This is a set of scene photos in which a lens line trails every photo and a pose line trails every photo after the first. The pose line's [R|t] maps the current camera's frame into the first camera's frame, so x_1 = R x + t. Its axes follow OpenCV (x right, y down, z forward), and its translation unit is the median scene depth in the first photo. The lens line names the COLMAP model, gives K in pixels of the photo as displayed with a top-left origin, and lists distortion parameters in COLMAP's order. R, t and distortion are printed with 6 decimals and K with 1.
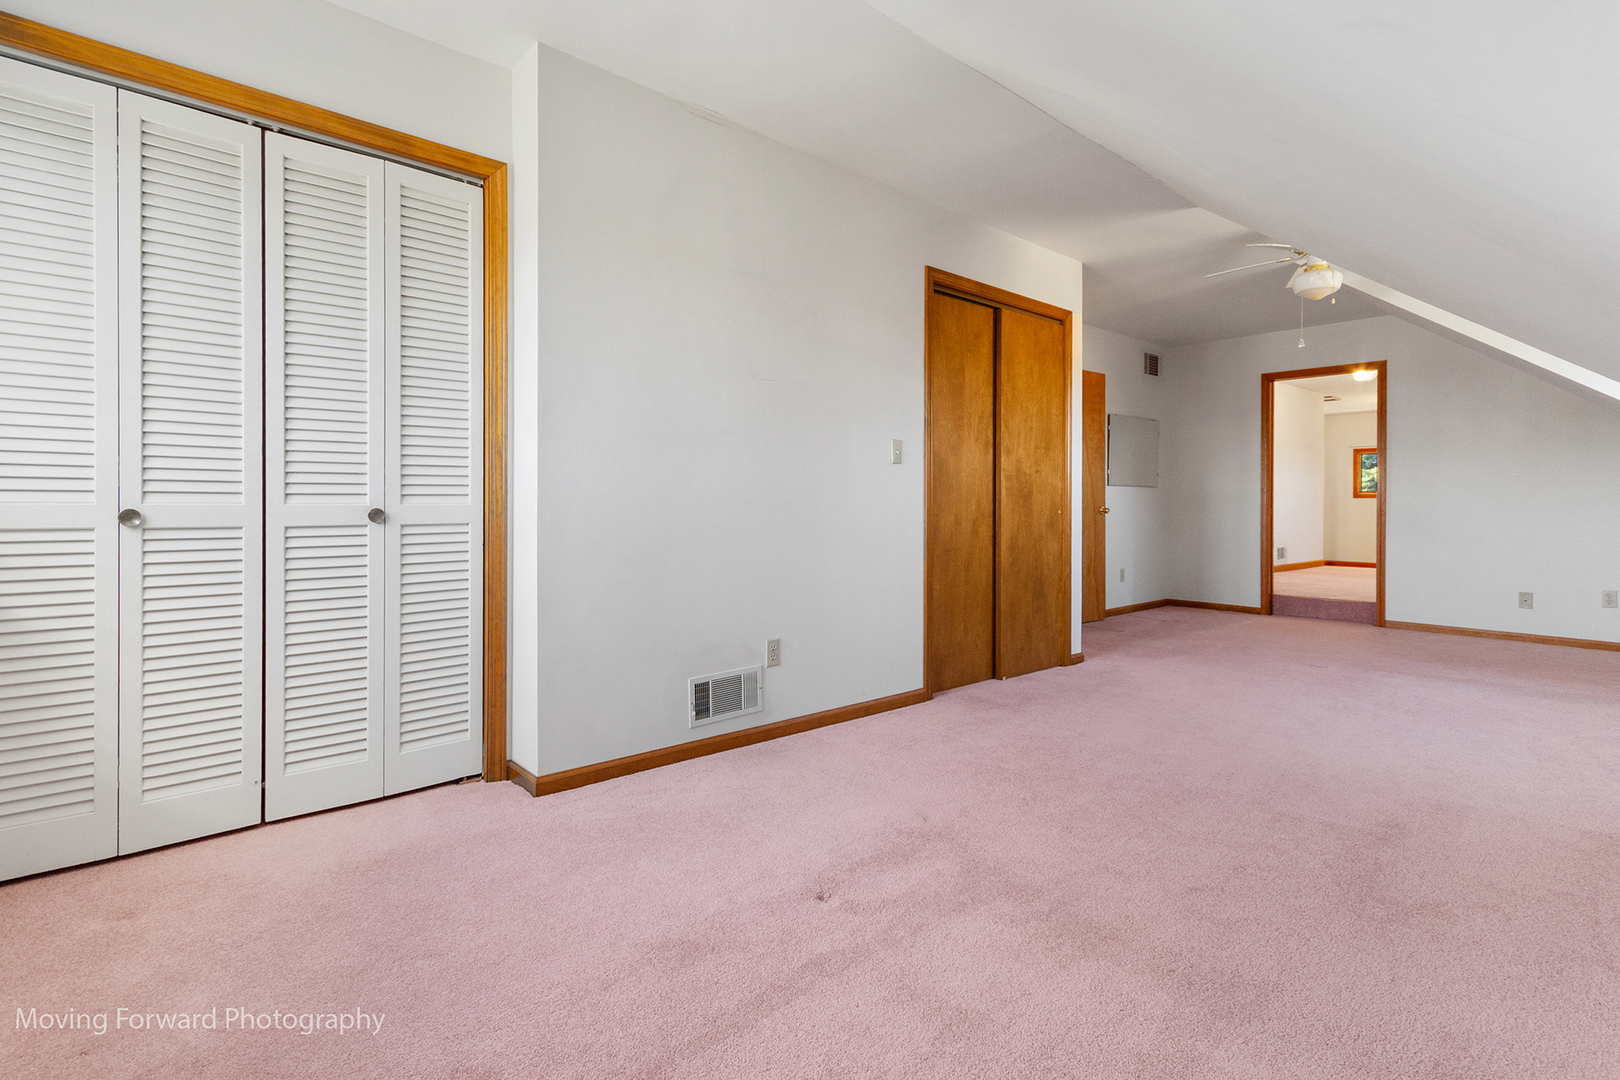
lens RADIAL K [[757.9, 0, 801.7], [0, 757.9, 535.4], [0, 0, 1]] dist [0.009212, 0.000008]
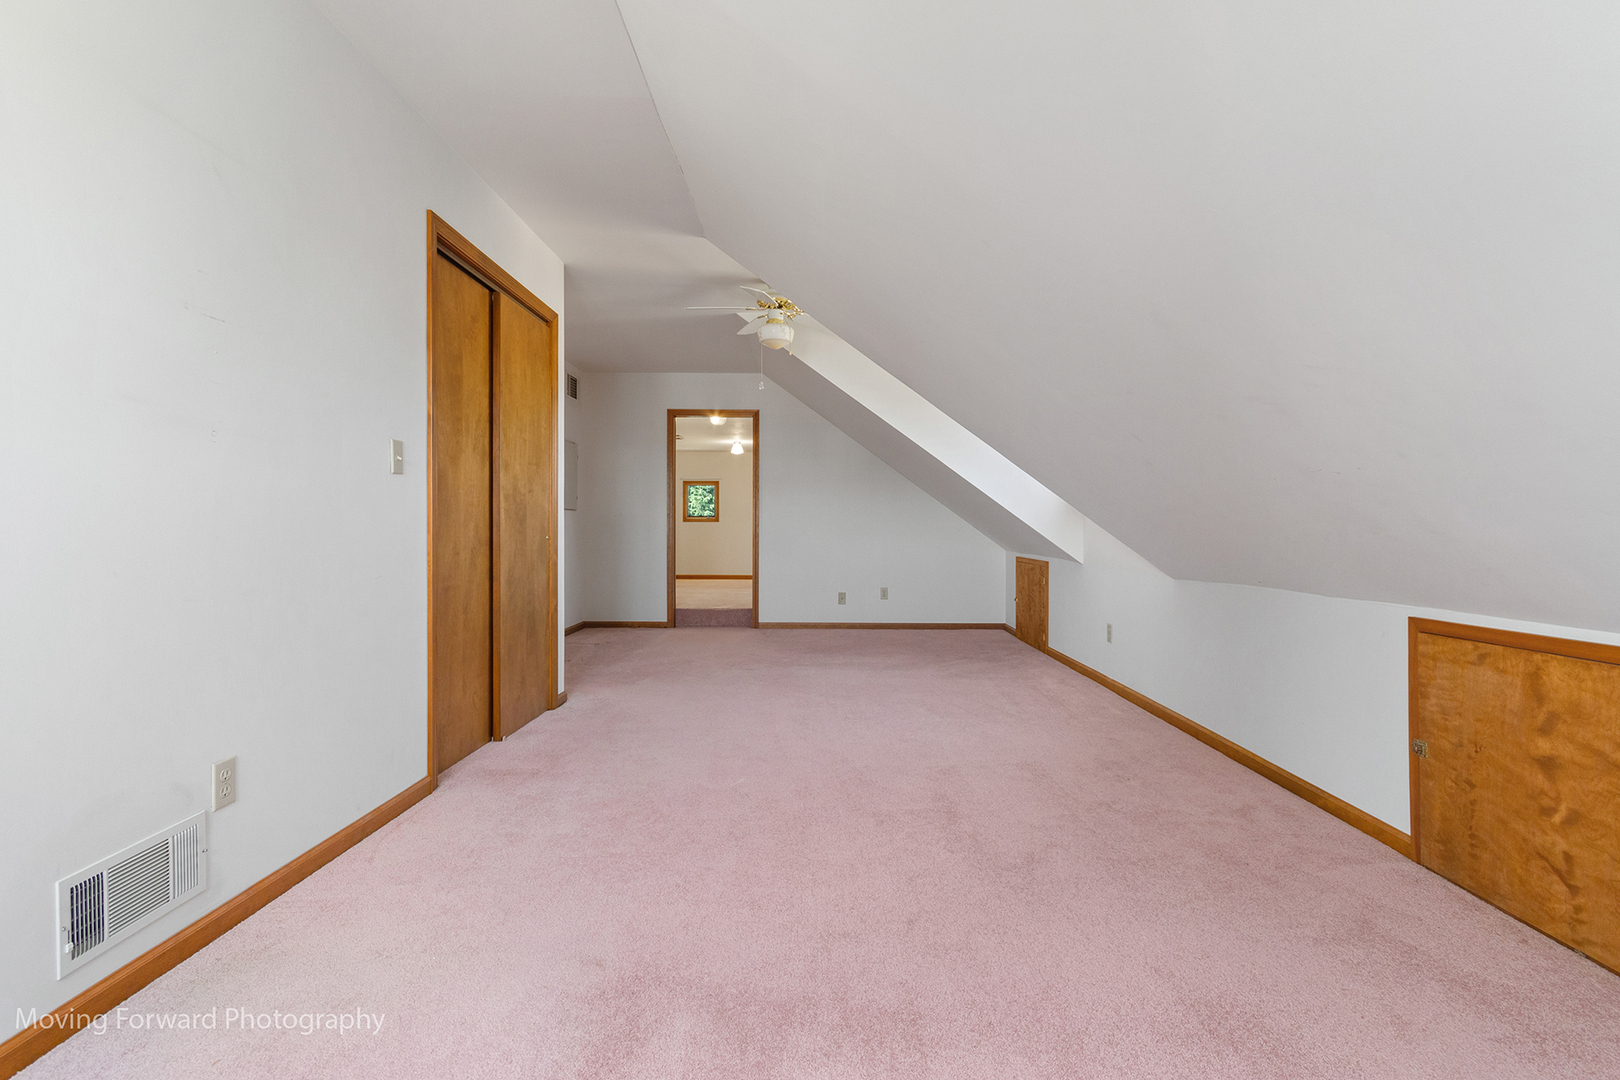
lens RADIAL K [[757.9, 0, 810.2], [0, 757.9, 545.0], [0, 0, 1]] dist [0.009212, 0.000008]
pose [[0.658738, -0.019602, 0.752117, -0.137632], [0.031966, 0.999487, -0.001949, -0.011317], [-0.751693, 0.025326, 0.659027, 0.201189]]
